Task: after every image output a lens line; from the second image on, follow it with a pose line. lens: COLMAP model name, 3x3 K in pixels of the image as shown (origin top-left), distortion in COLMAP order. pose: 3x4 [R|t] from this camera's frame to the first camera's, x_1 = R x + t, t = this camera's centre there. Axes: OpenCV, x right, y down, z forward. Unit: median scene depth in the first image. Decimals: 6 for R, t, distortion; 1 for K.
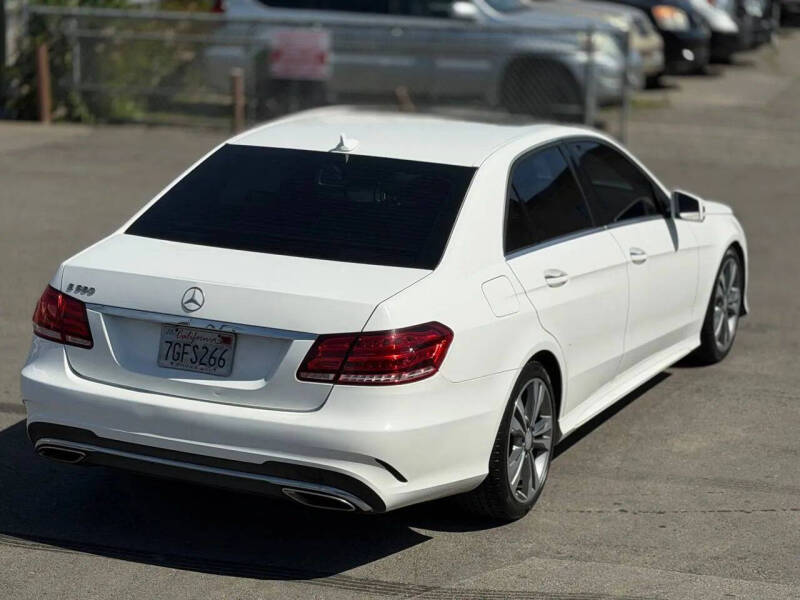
lens RADIAL K [[1832.6, 0, 406.8], [0, 1832.6, 299.4], [0, 0, 1]] dist [0.099387, 0.000000]
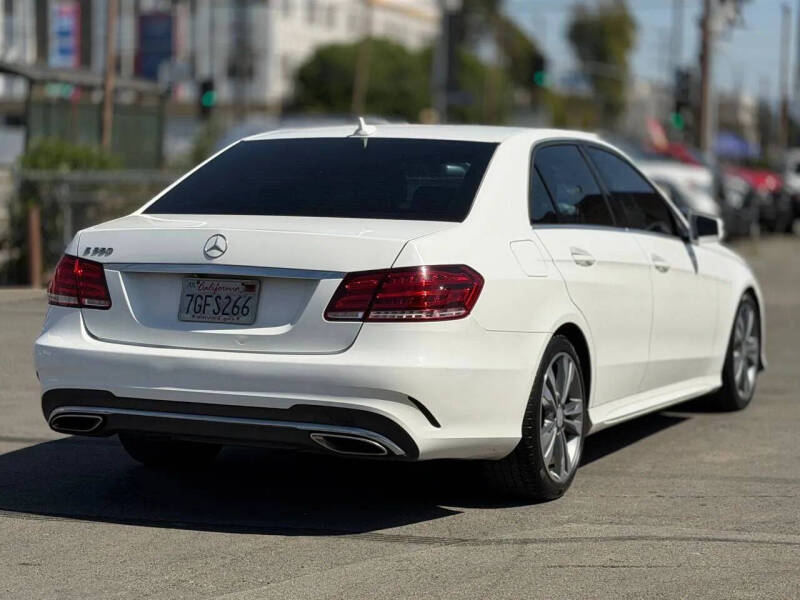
lens RADIAL K [[1832.6, 0, 394.4], [0, 1832.6, 298.9], [0, 0, 1]] dist [0.099387, 0.000000]
pose [[0.999846, -0.015714, 0.007871, -0.029068], [0.016675, 0.989673, -0.142373, 0.162104], [-0.005552, 0.142482, 0.989782, 0.041610]]
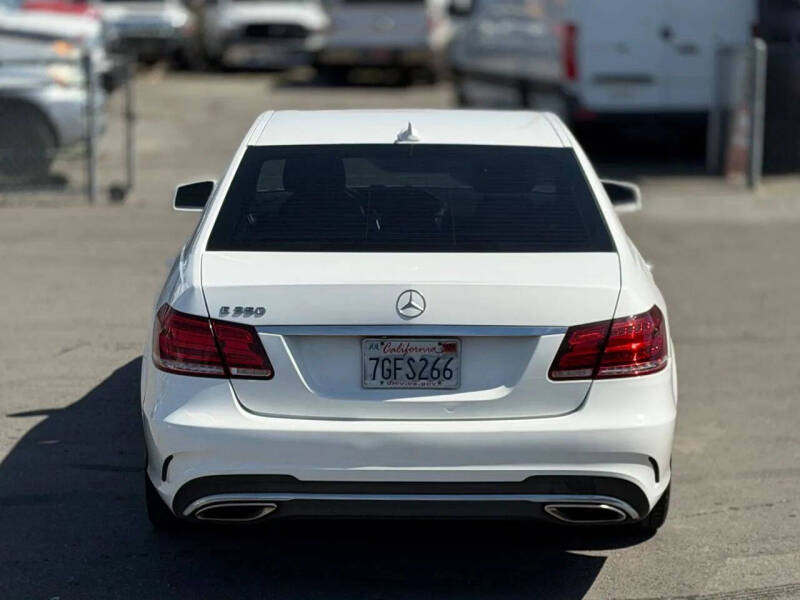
lens RADIAL K [[2177.1, 0, 398.7], [0, 2177.1, 301.0], [0, 0, 1]] dist [0.077964, 0.000000]
pose [[0.904970, -0.088861, 0.416093, -0.530416], [0.110157, 0.993536, -0.027404, 0.025206], [-0.410969, 0.070636, 0.908909, 0.070599]]
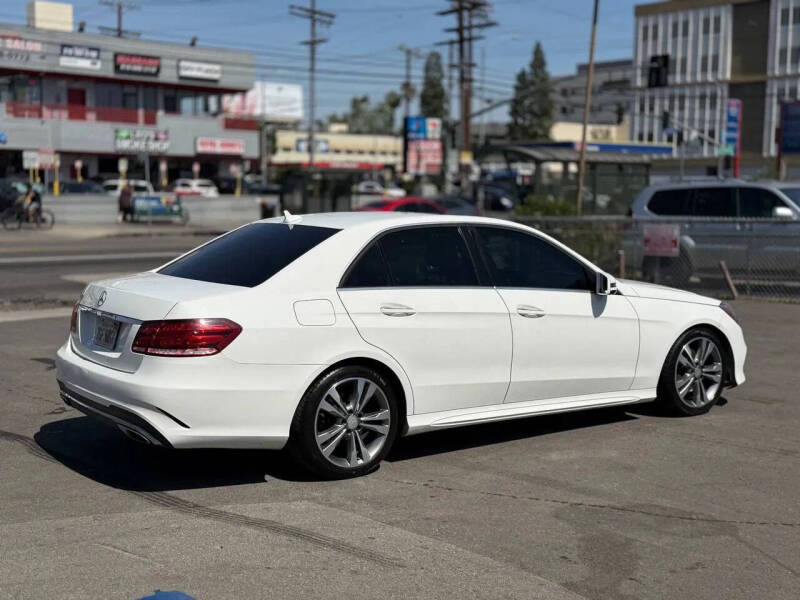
lens RADIAL K [[1005.2, 0, 400.5], [0, 1005.2, 304.1], [0, 0, 1]] dist [0.083507, 0.000000]
pose [[0.871228, 0.020425, -0.490454, 0.501937], [-0.081789, 0.991208, -0.104009, 0.069379], [0.484017, 0.130730, 0.865238, 0.374550]]
